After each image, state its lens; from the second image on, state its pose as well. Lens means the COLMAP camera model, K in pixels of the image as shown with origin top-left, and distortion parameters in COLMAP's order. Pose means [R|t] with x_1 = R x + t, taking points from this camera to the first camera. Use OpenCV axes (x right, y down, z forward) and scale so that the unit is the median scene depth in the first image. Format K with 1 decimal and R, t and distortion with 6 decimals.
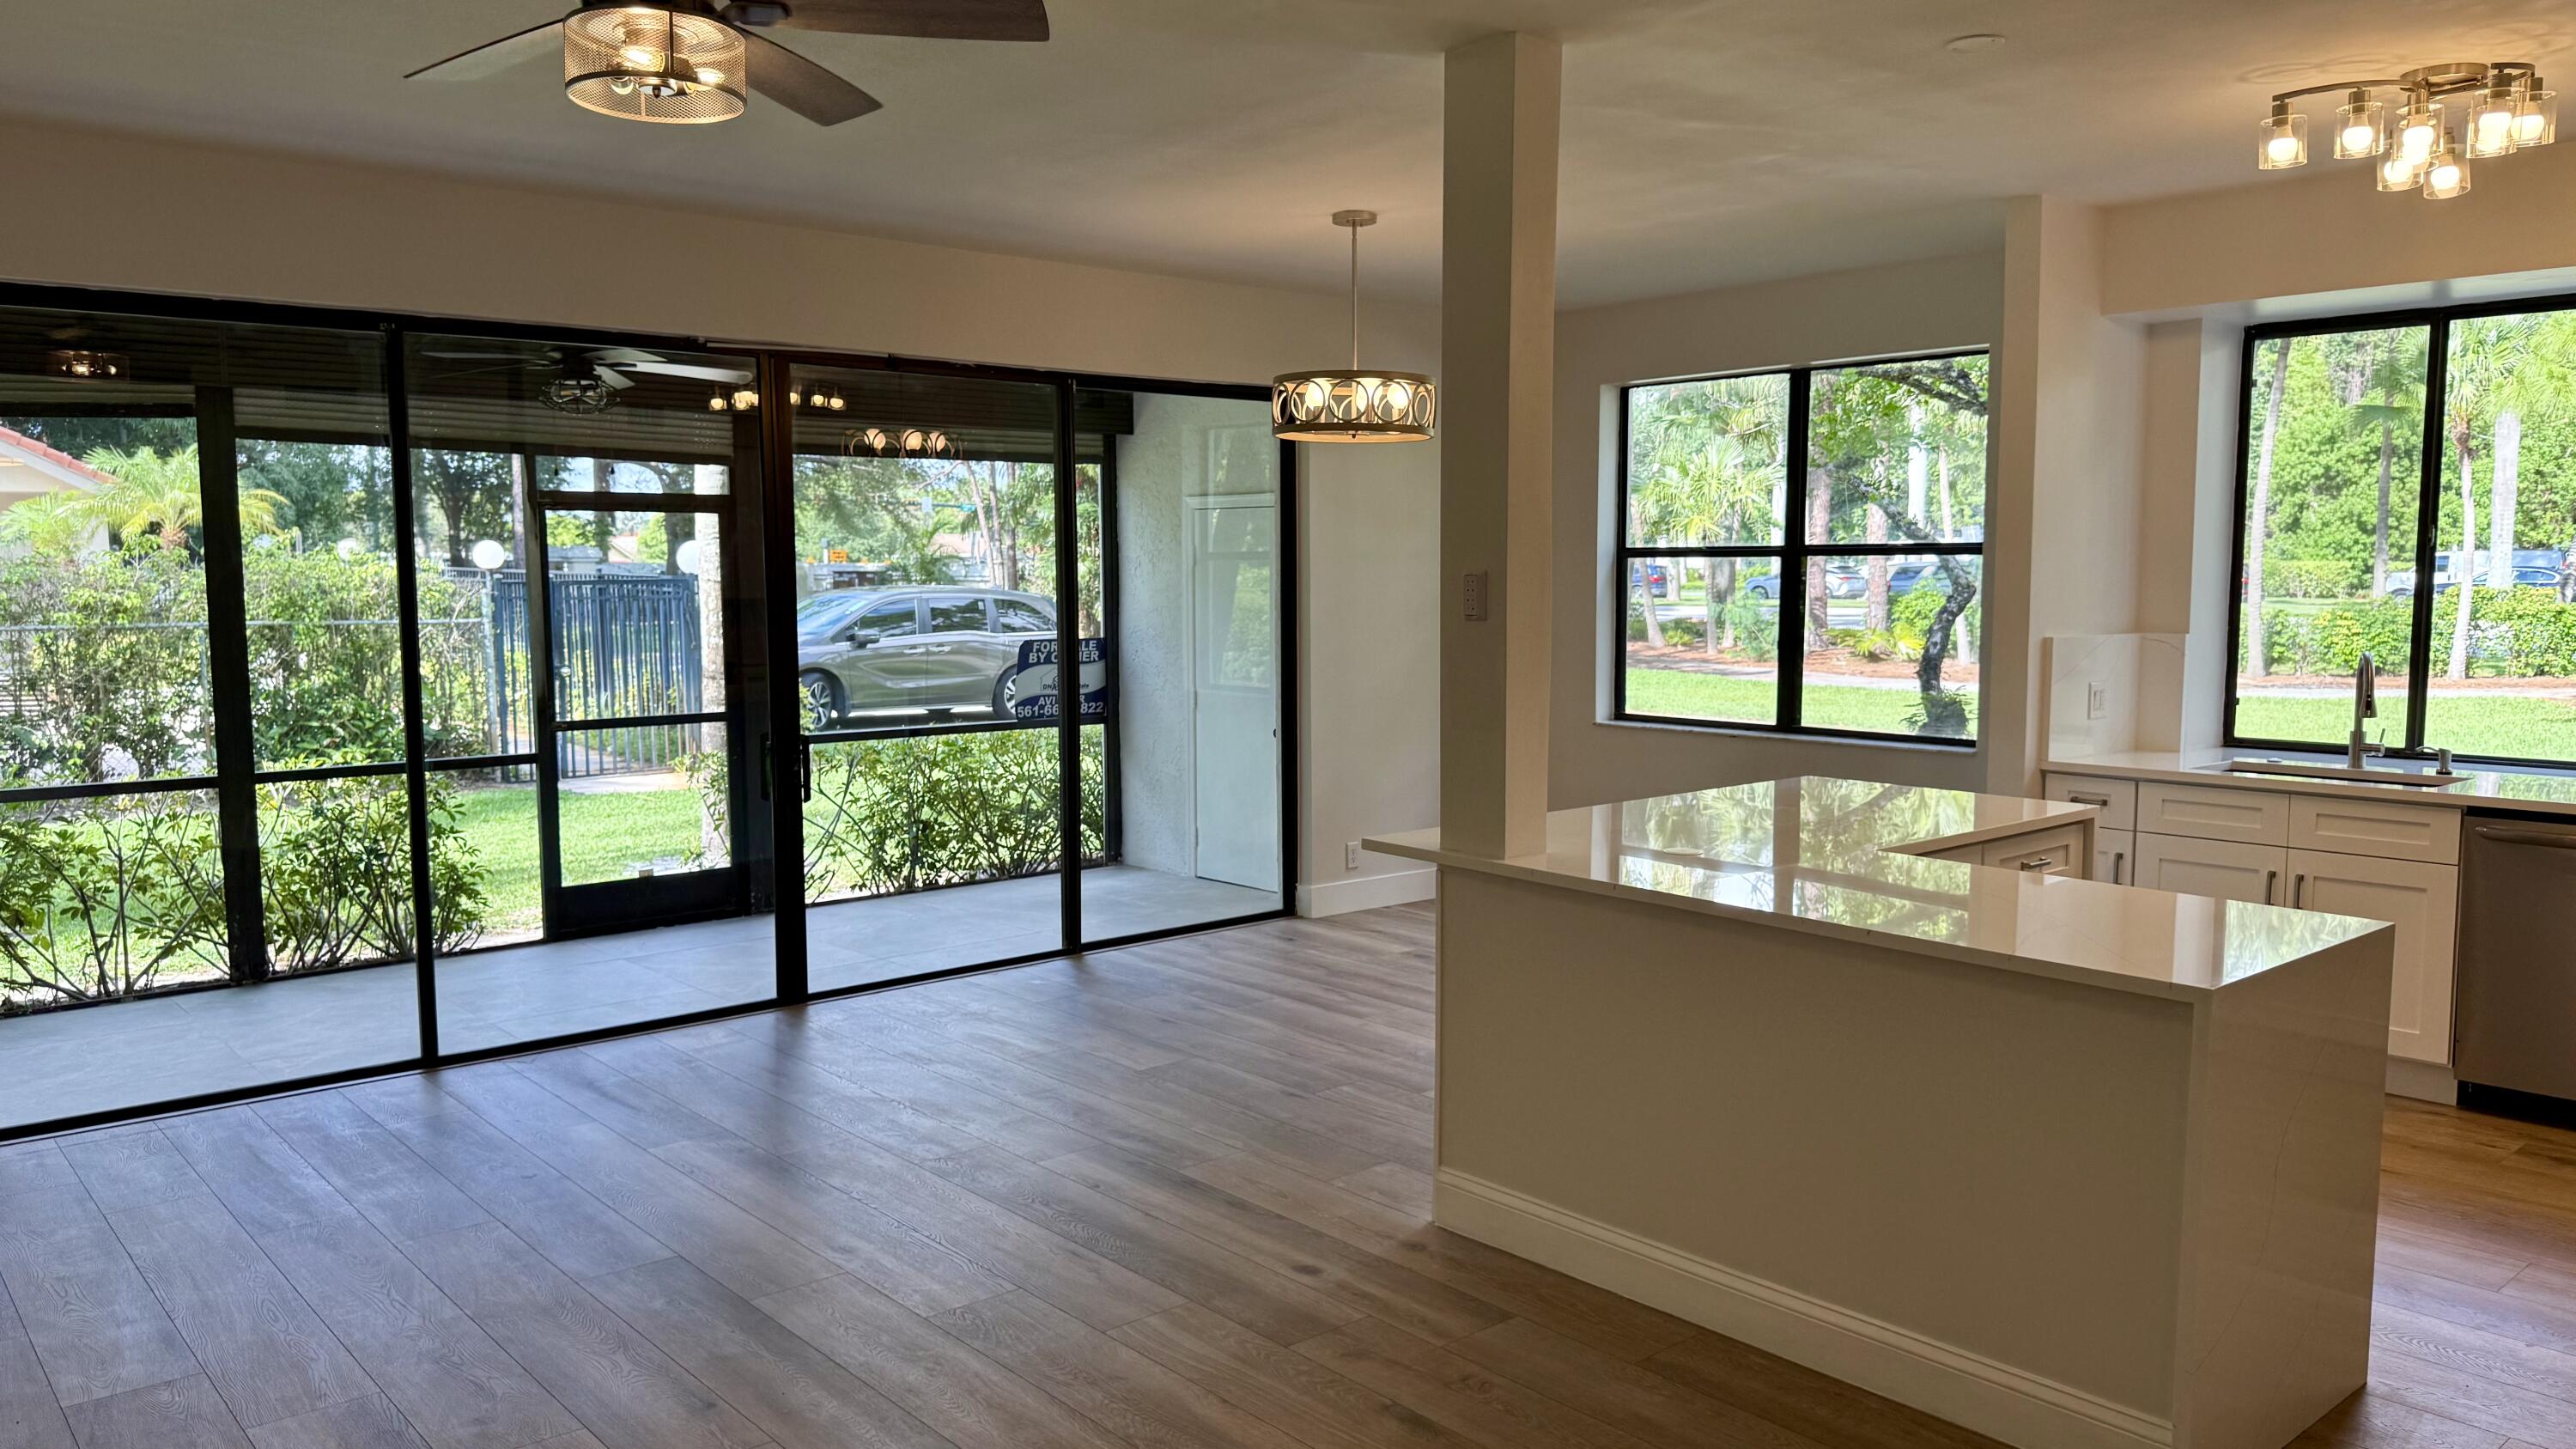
lens RADIAL K [[1833.1, 0, 1251.6], [0, 1833.1, 732.9], [0, 0, 1]] dist [0.010033, -0.018216]
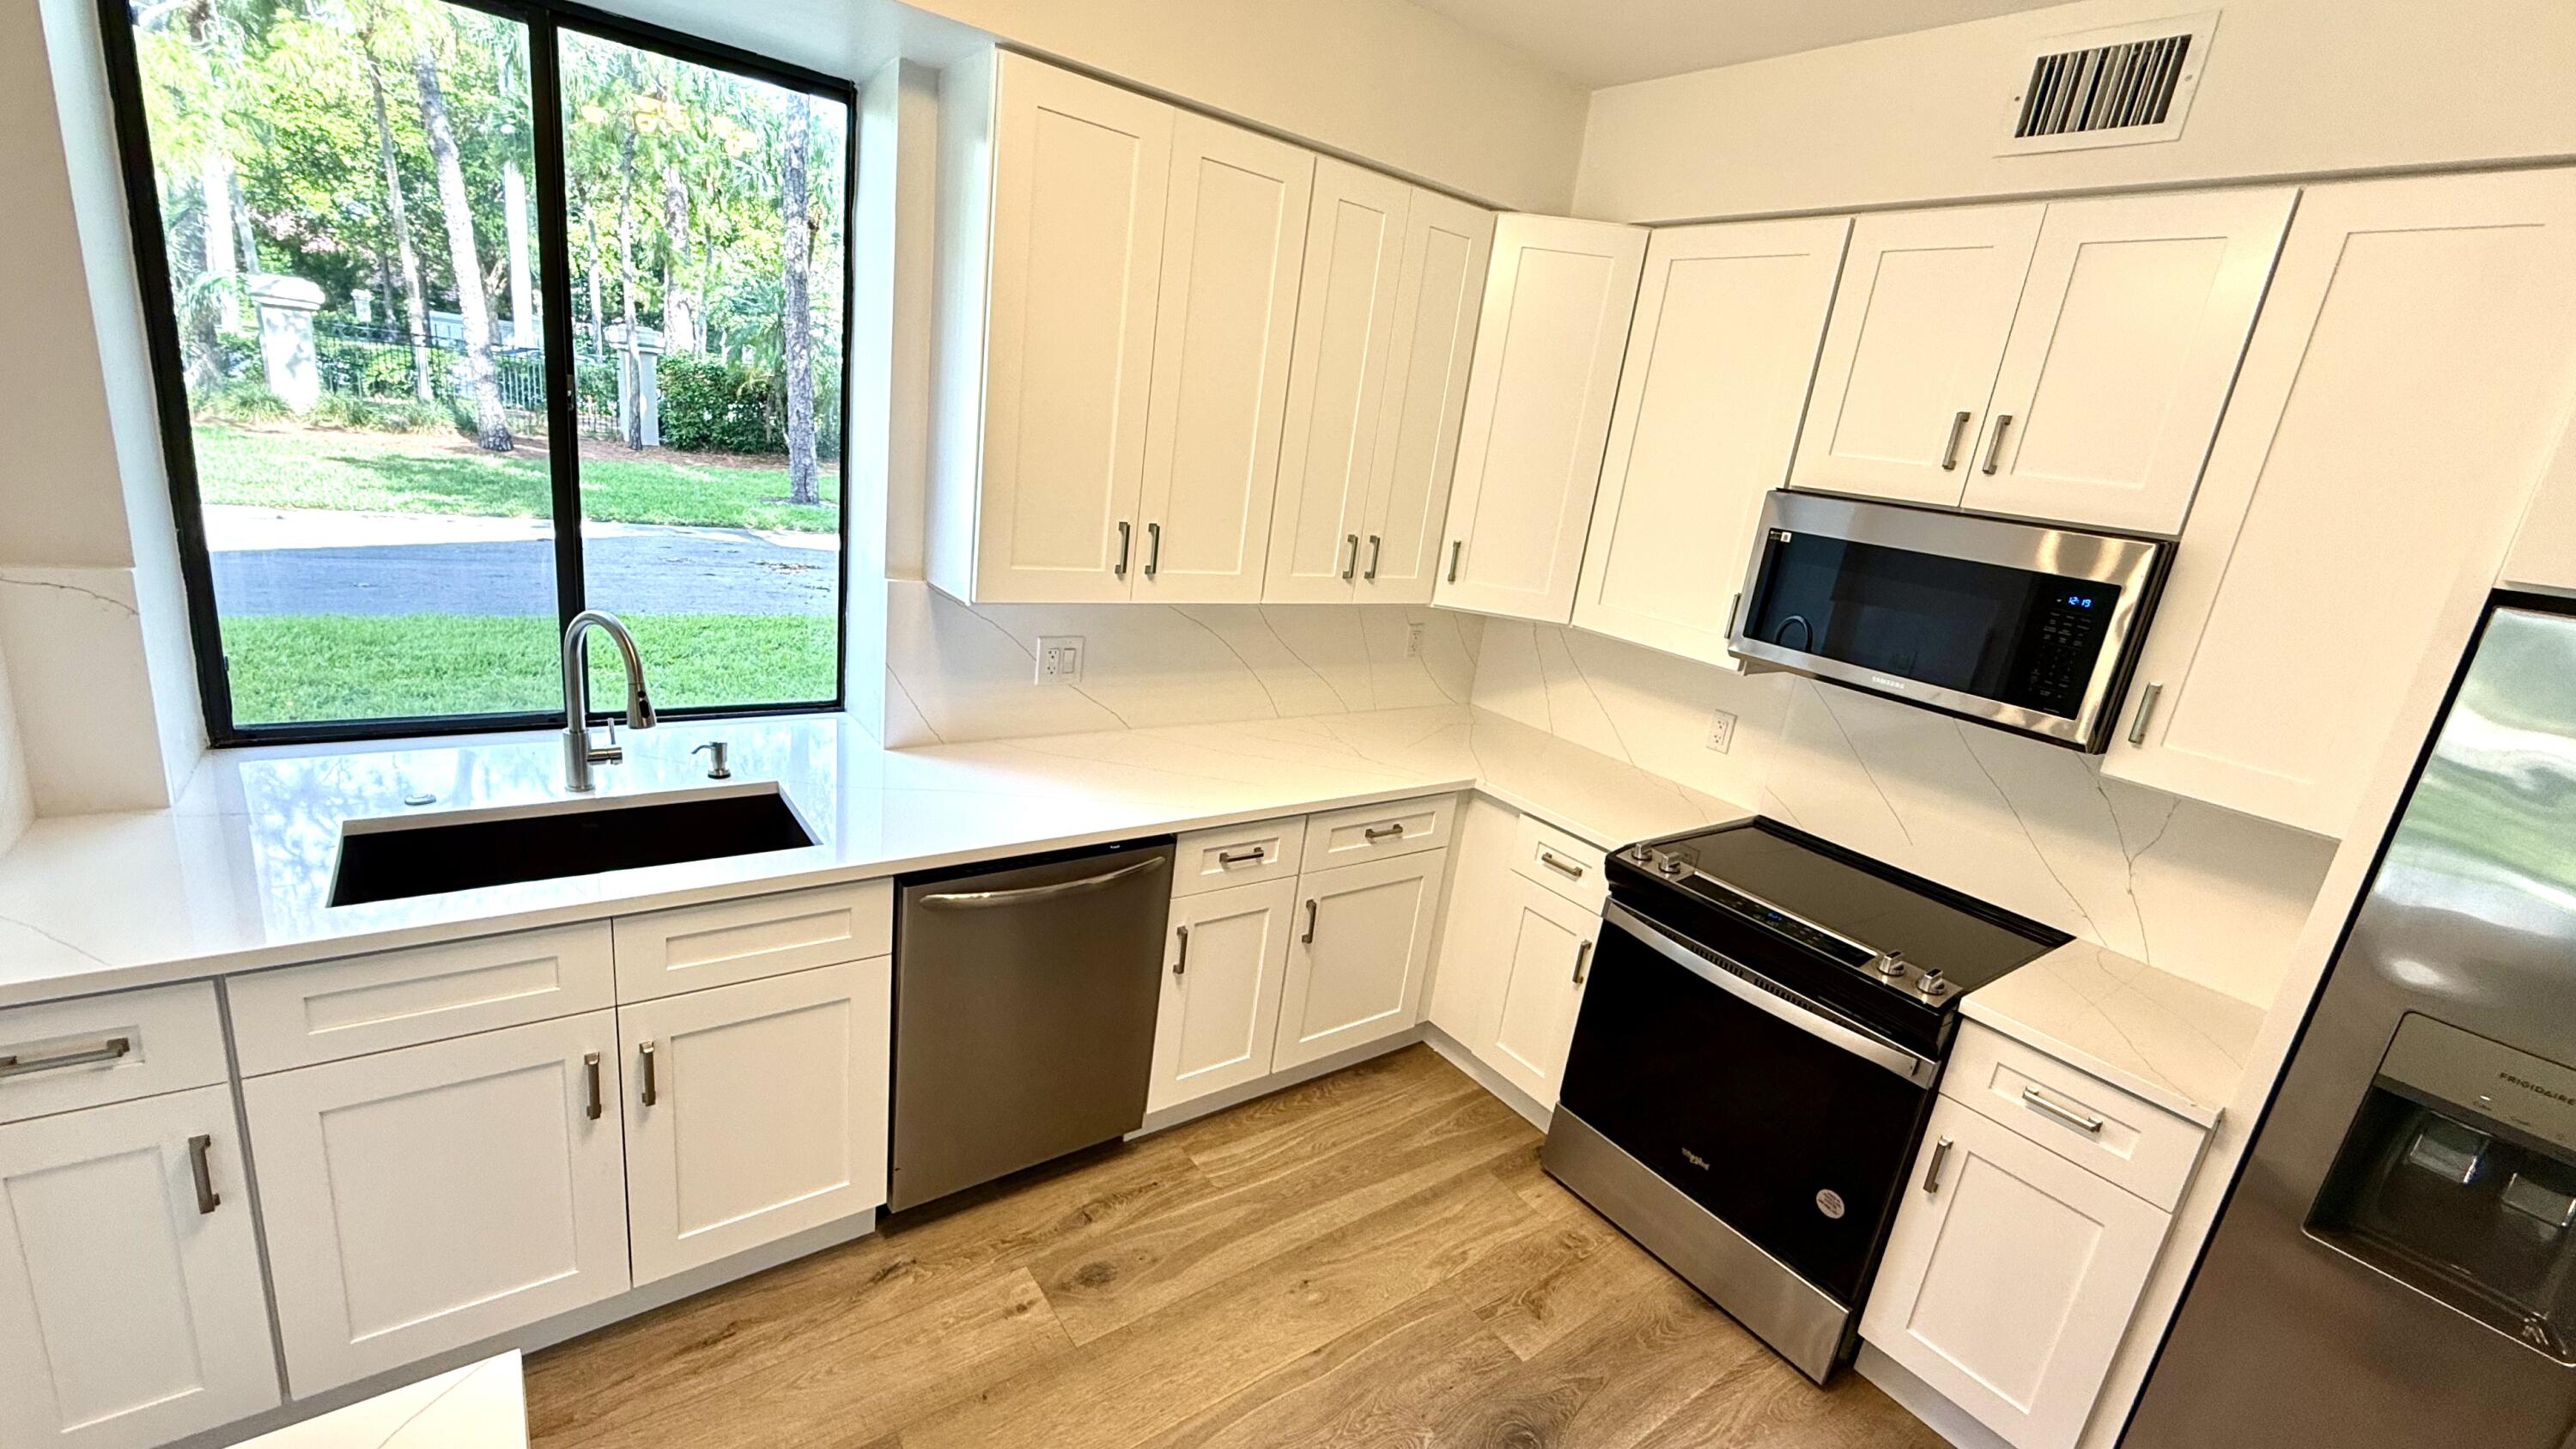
lens RADIAL K [[1039.5, 0, 1280.4], [0, 1039.5, 731.0], [0, 0, 1]] dist [-0.008622, 0.001037]
pose [[0.064235, -0.264963, 0.962117, 0.278389], [-0.034677, 0.962933, 0.267503, -0.099315], [-0.997332, -0.050546, 0.052666, 0.730166]]
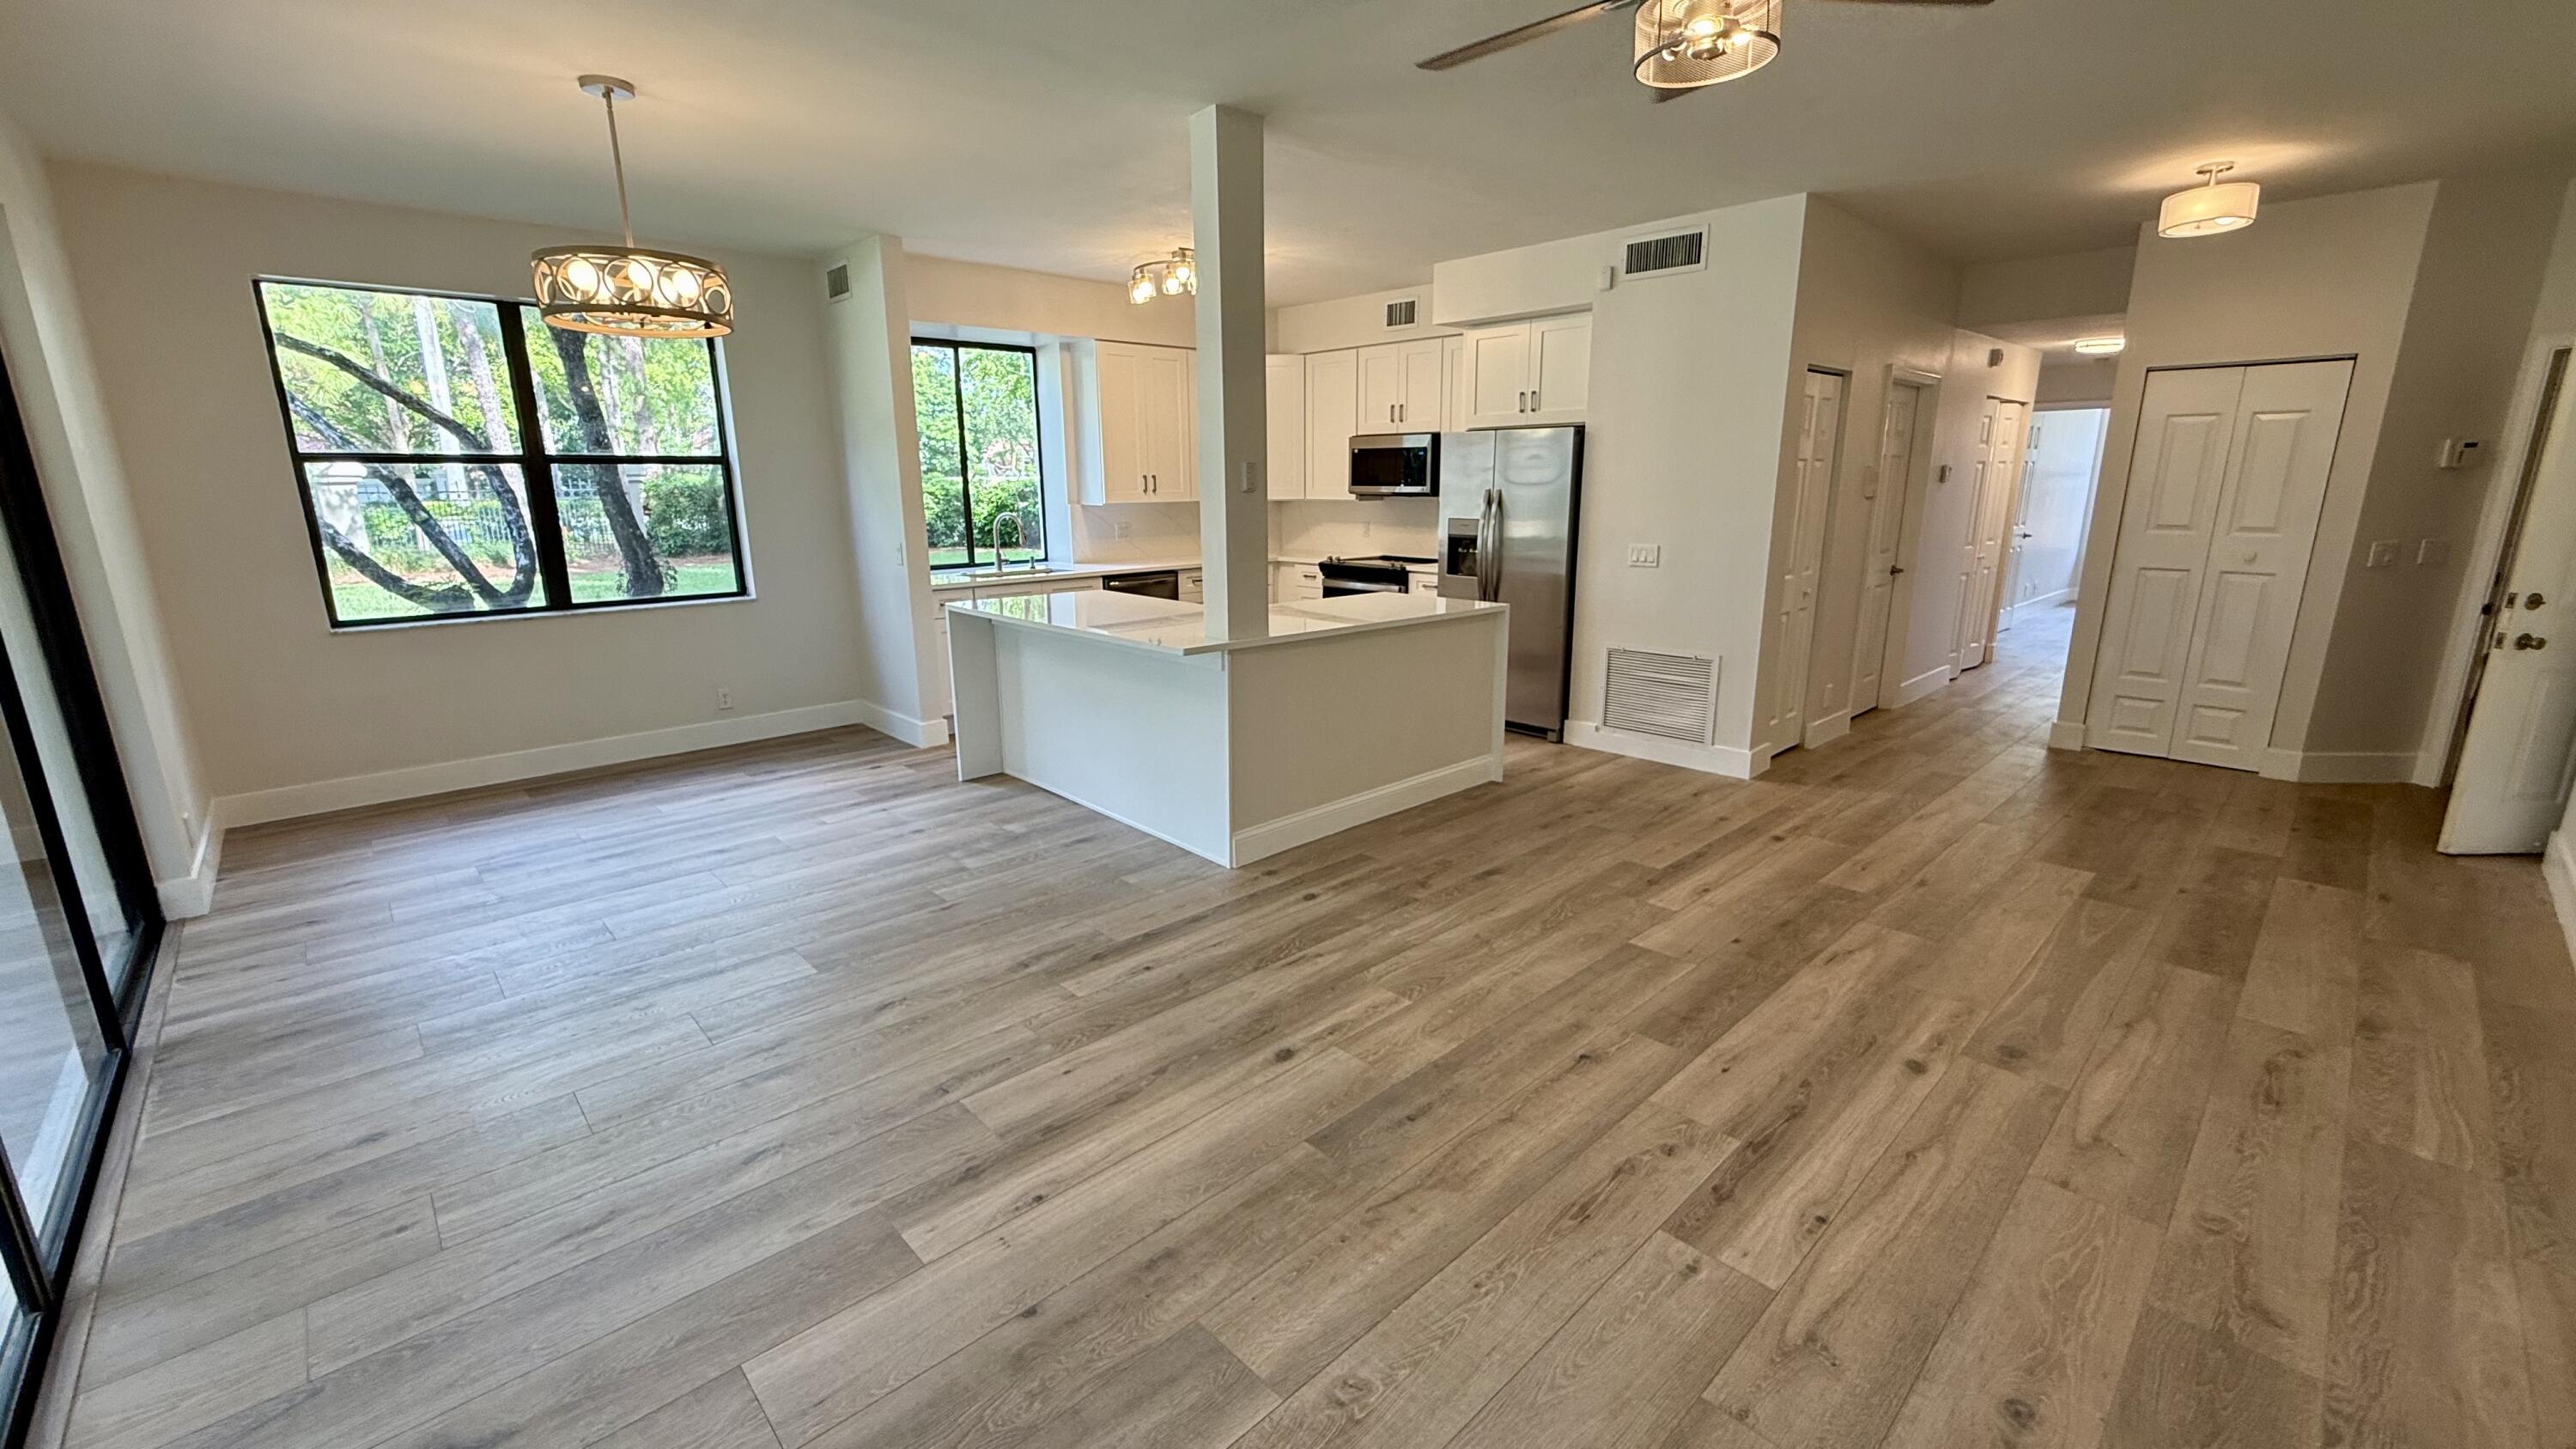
lens RADIAL K [[1039.5, 0, 1303.2], [0, 1039.5, 727.4], [0, 0, 1]] dist [-0.008622, 0.001037]
pose [[-0.070648, -0.230279, 0.970557, -0.583068], [0.097894, 0.966691, 0.236487, -0.052231], [-0.992686, 0.111719, -0.045752, 0.718208]]
